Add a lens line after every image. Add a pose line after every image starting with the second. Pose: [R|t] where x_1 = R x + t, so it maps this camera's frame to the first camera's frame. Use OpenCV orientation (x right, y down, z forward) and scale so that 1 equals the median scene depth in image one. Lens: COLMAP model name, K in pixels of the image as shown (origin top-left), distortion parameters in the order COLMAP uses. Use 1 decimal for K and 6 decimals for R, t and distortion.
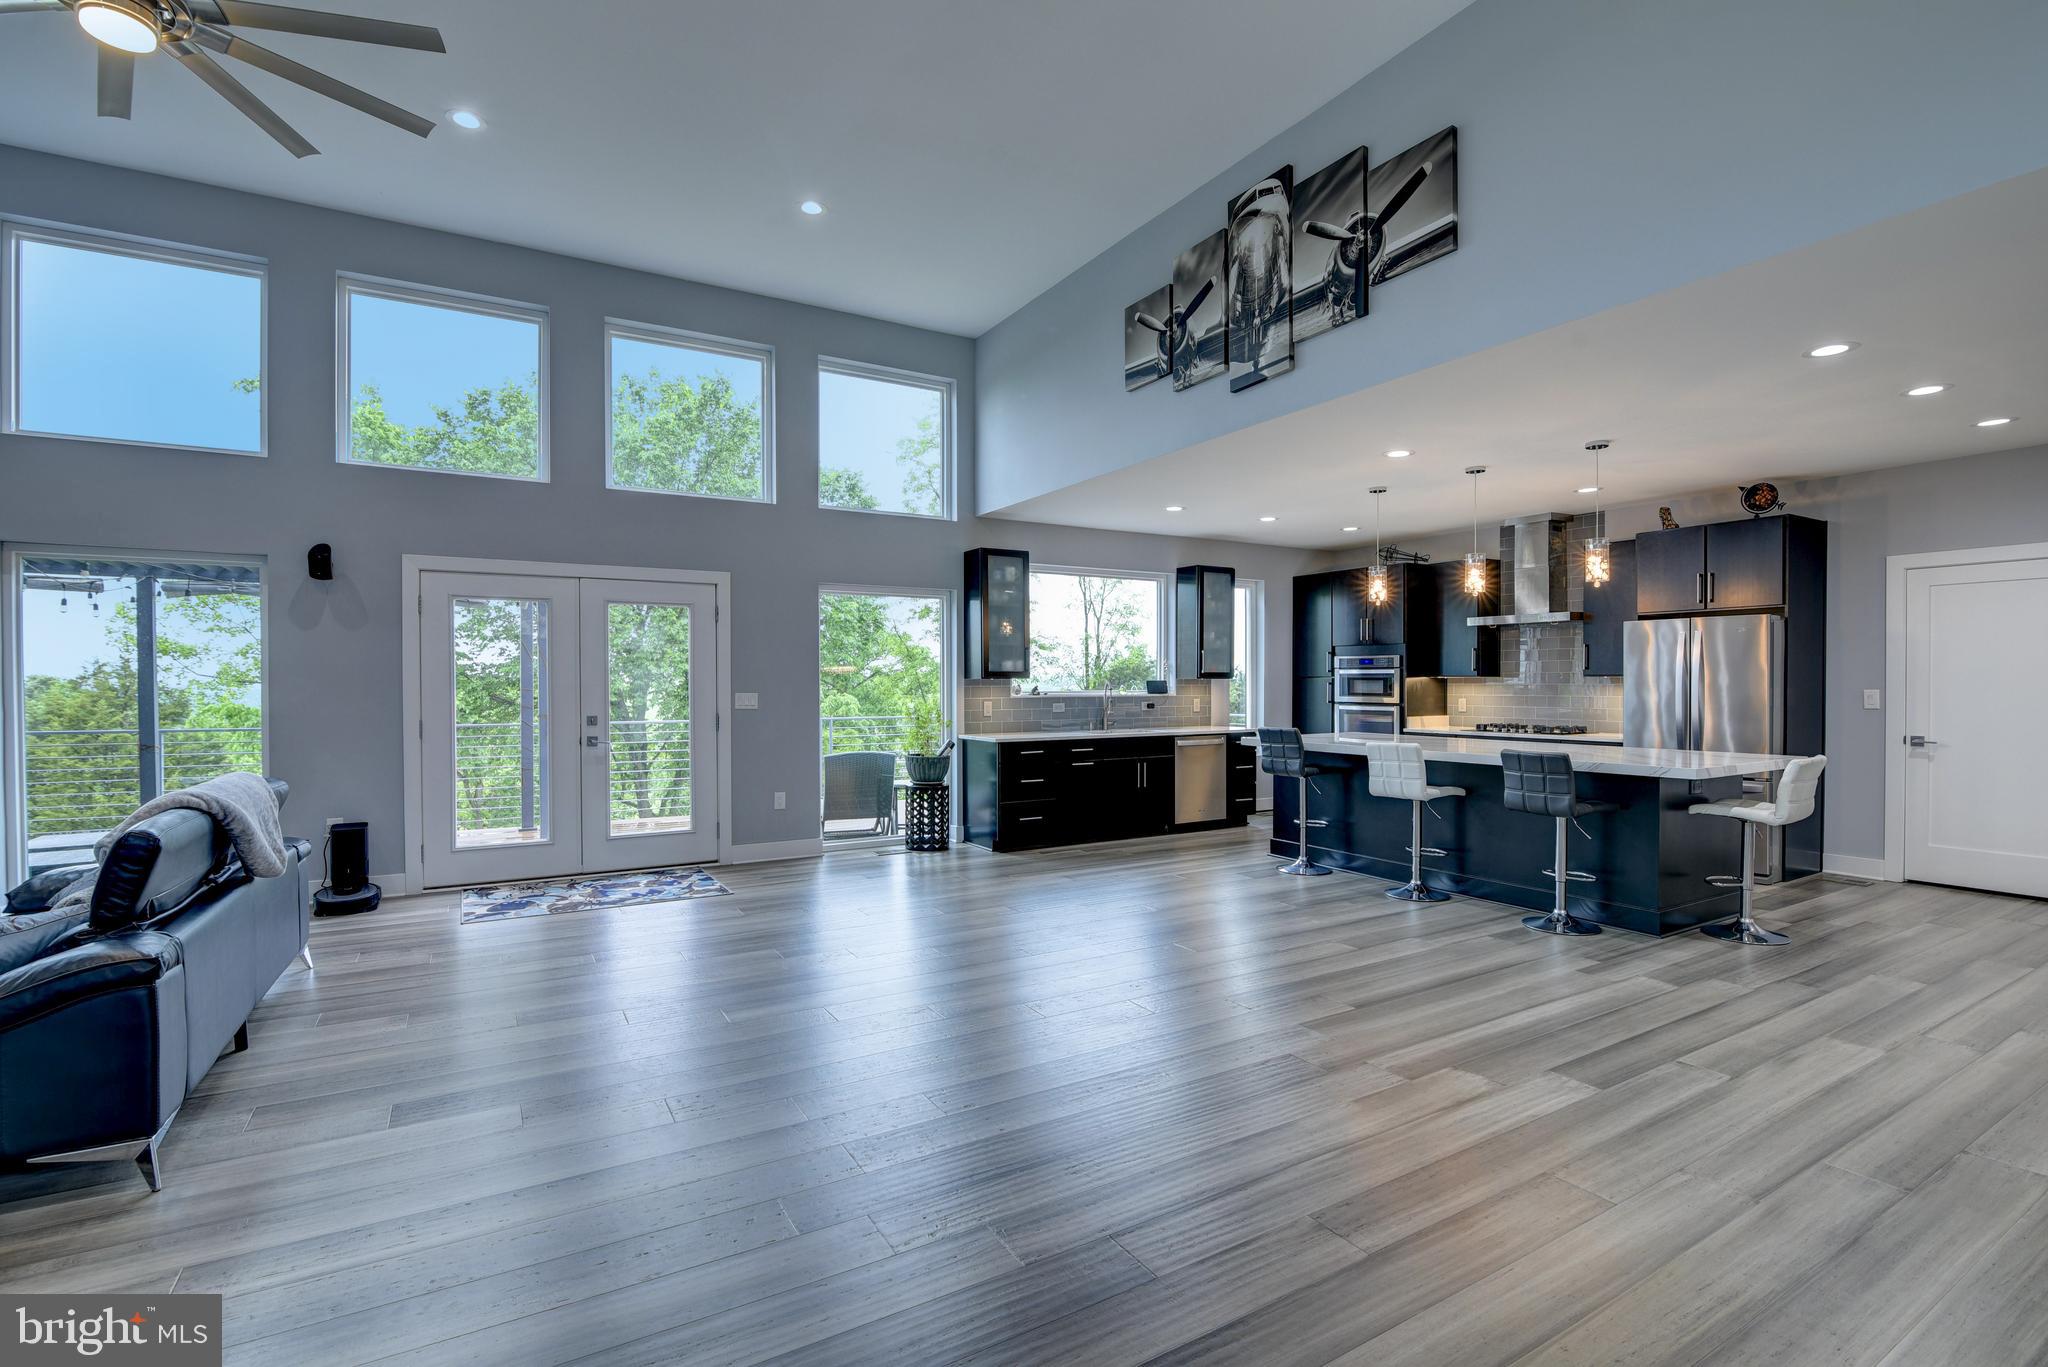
lens RADIAL K [[933.2, 0, 1023.3], [0, 933.2, 690.8], [0, 0, 1]] dist [-0.021224, 0.002109]
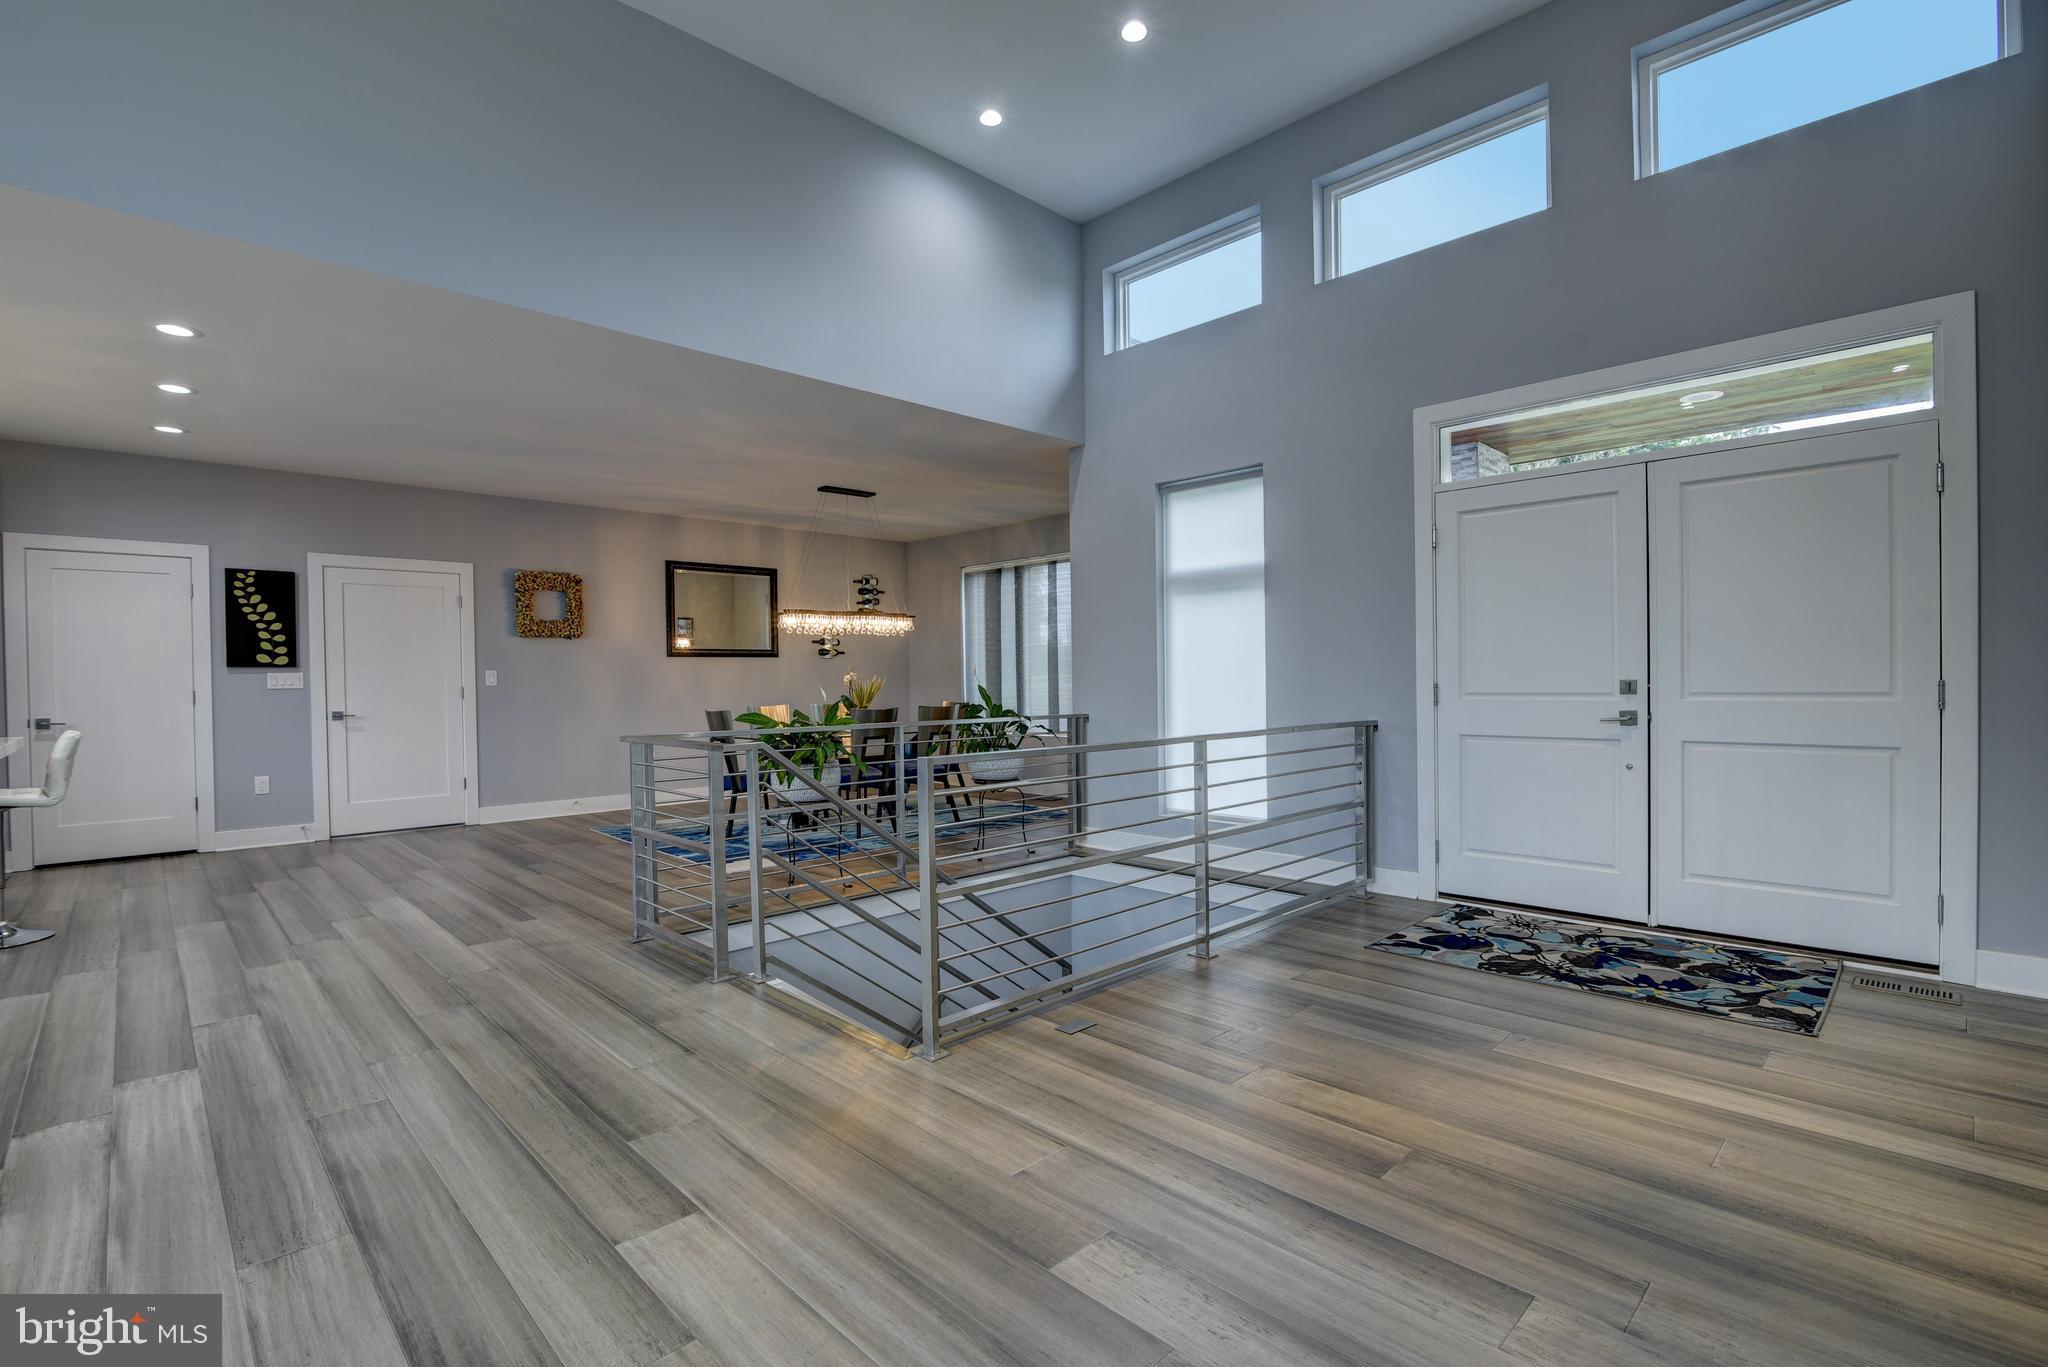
lens RADIAL K [[933.2, 0, 1024.2], [0, 933.2, 694.3], [0, 0, 1]] dist [-0.021224, 0.002109]
pose [[-0.236164, -0.009825, 0.971663, -0.241260], [0.021581, 0.999649, 0.015353, 0.031705], [-0.971473, 0.024595, -0.235869, 0.208722]]
